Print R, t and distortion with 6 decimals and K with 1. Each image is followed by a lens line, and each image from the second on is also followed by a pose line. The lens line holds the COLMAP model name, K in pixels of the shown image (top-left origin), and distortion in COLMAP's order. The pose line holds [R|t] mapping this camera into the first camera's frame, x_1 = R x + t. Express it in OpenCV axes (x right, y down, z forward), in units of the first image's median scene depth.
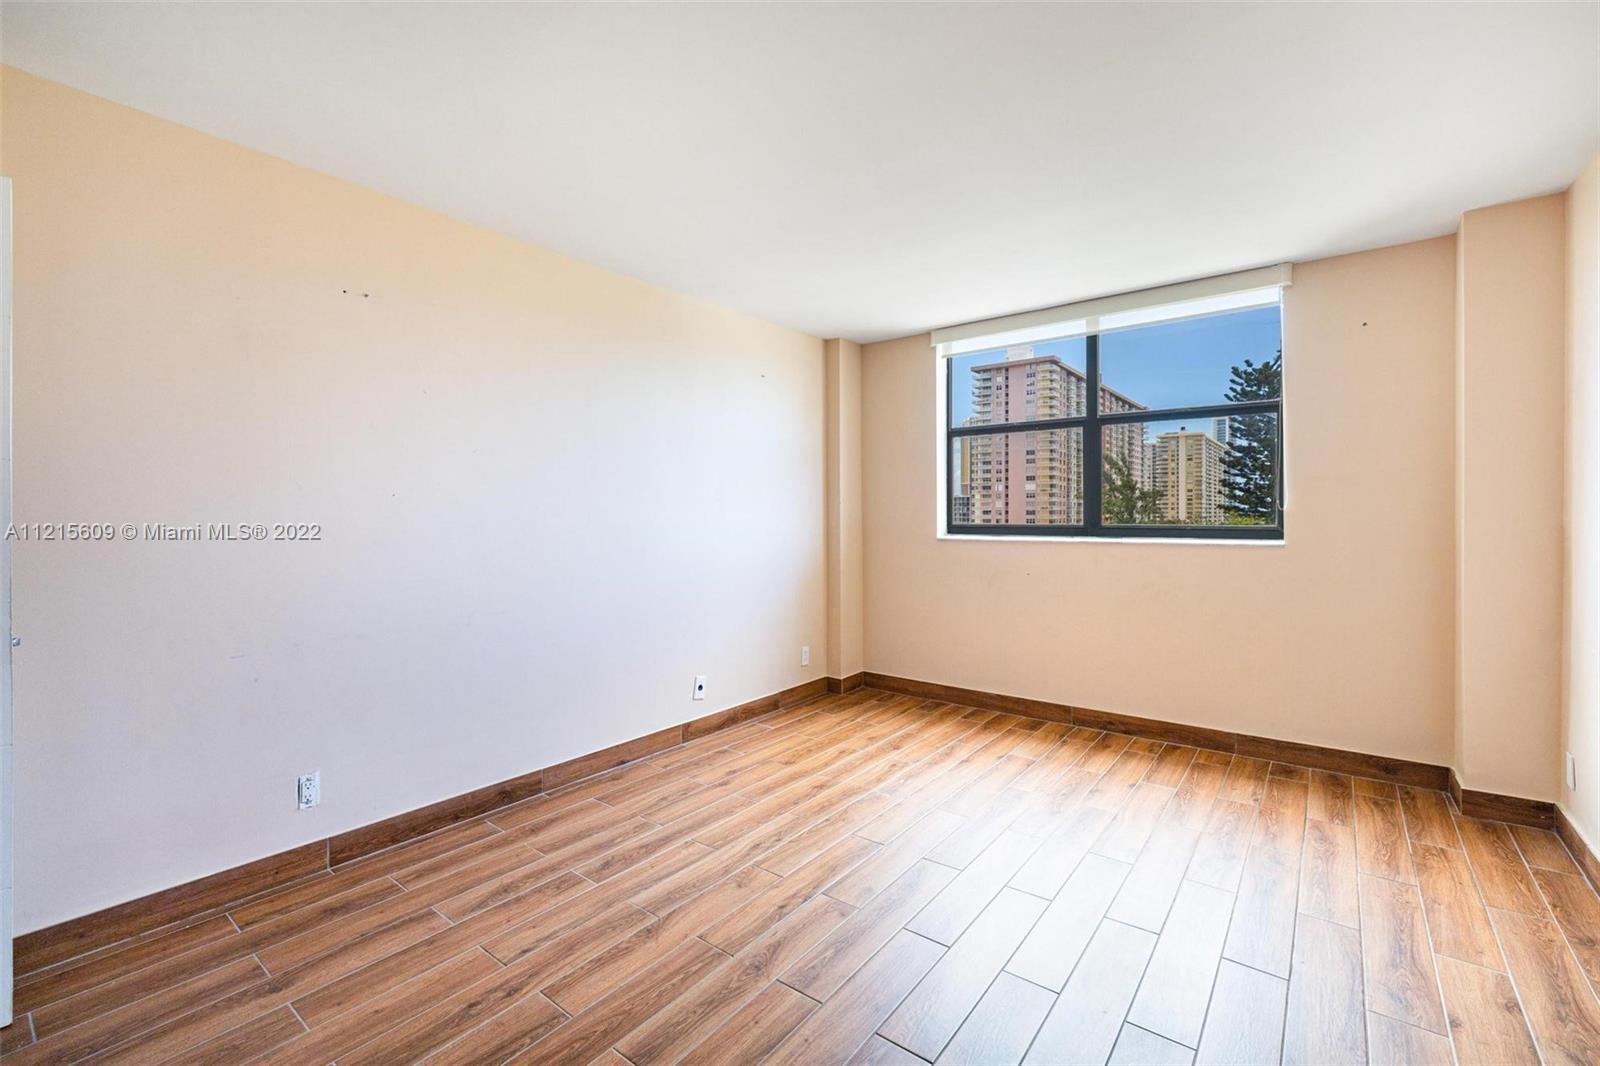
lens RADIAL K [[677.9, 0, 805.6], [0, 677.9, 517.4], [0, 0, 1]] dist [-0.001177, 0.000324]
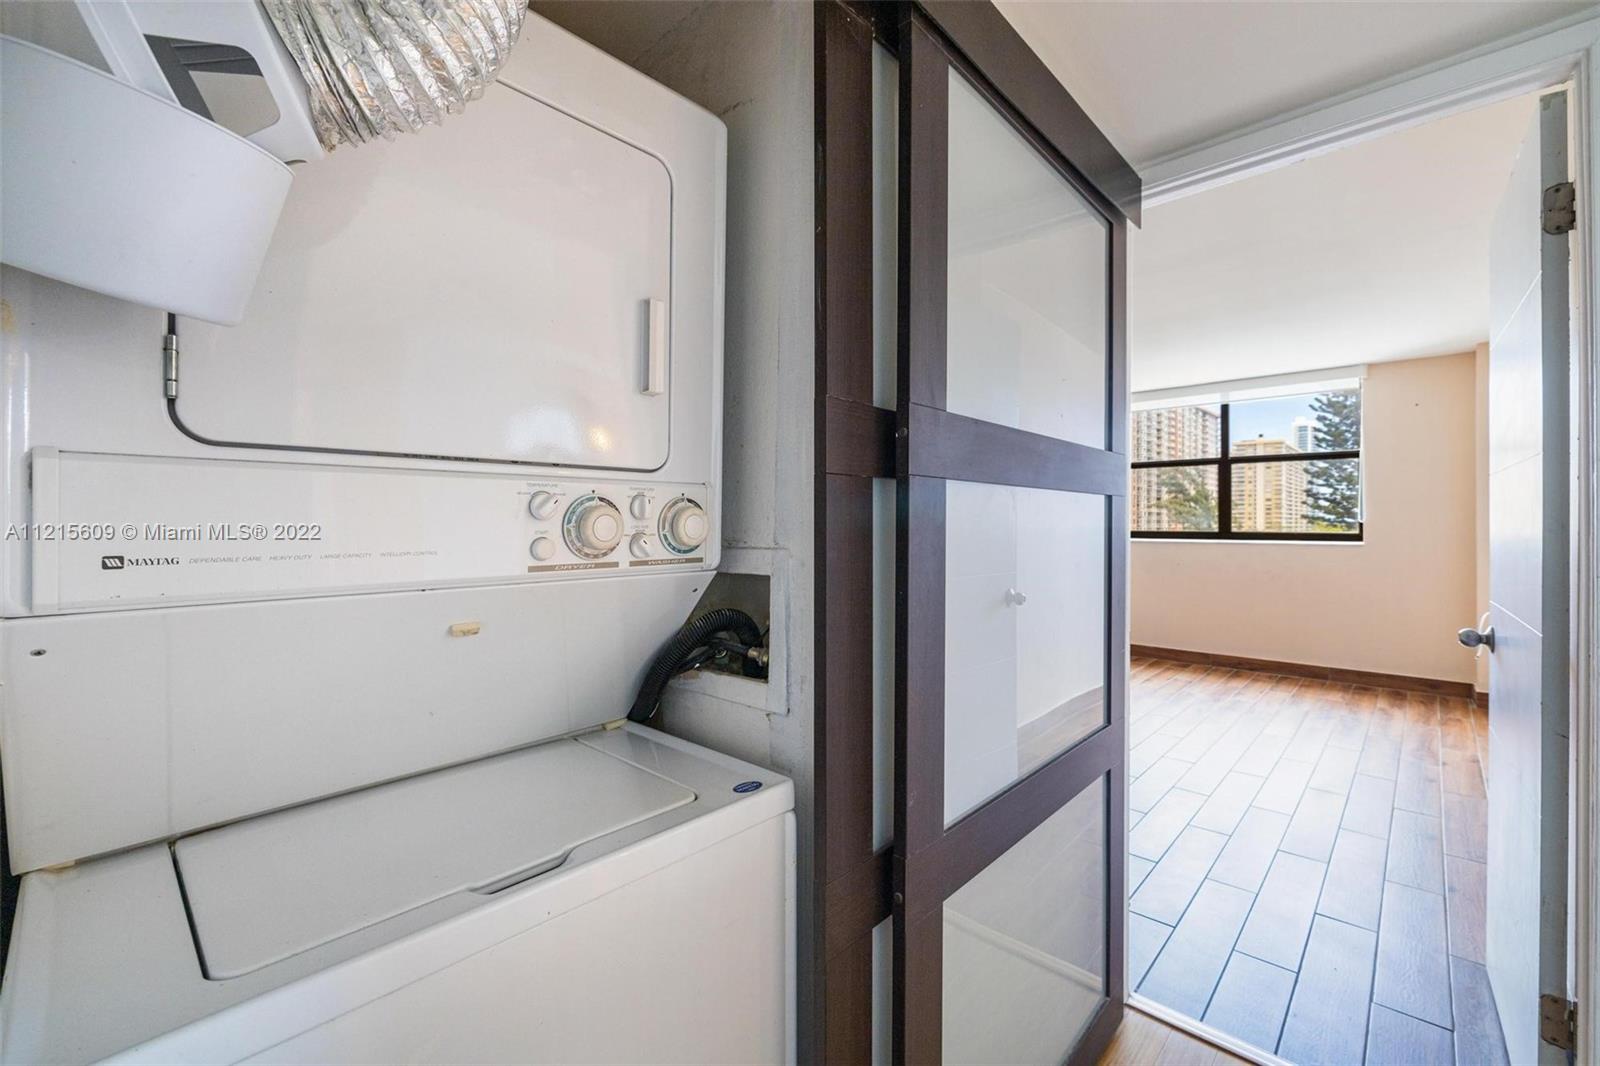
lens RADIAL K [[668.1, 0, 803.7], [0, 668.1, 524.9], [0, 0, 1]] dist [-0.002226, -0.000246]
pose [[0.995728, 0.004123, -0.092238, -0.355702], [-0.004253, 0.999990, -0.001218, 0.003125], [0.092232, 0.001605, 0.995736, -0.529697]]
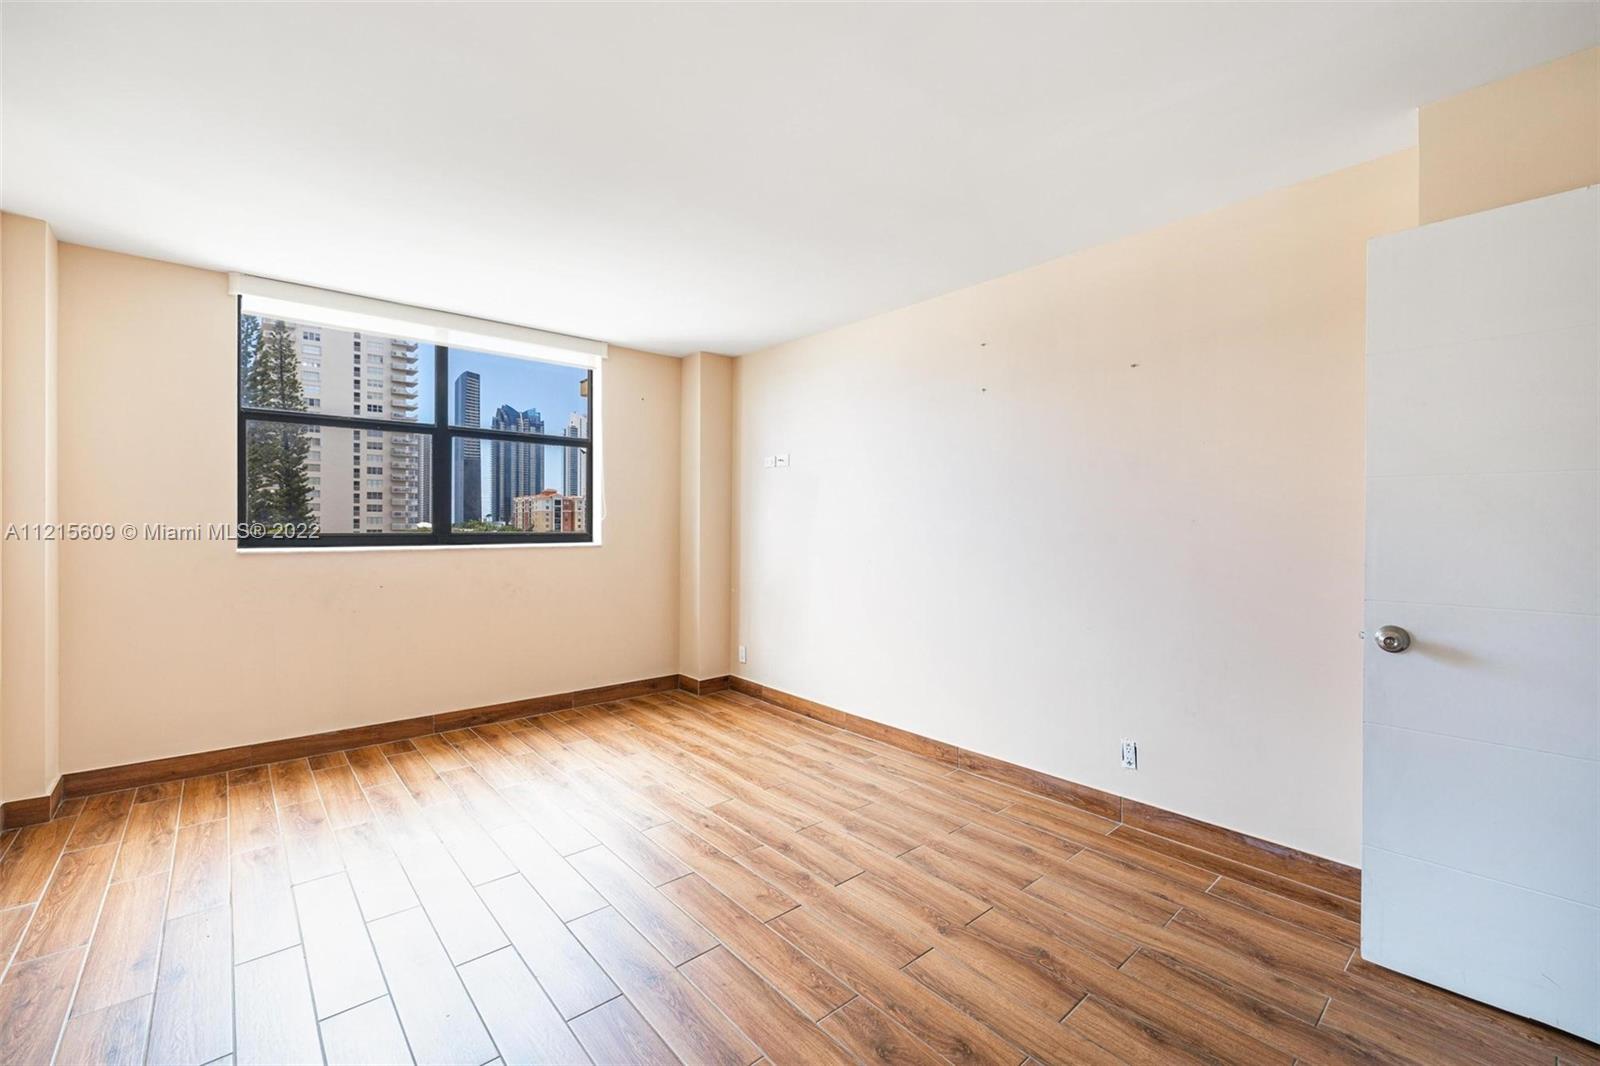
lens RADIAL K [[676.5, 0, 795.8], [0, 676.5, 524.6], [0, 0, 1]] dist [0.006477, -0.000177]
pose [[0.200940, 0.002517, 0.979600, -0.467041], [-0.002167, 0.999995, -0.002125, 0.000593], [-0.979601, -0.001696, 0.200944, 0.275698]]
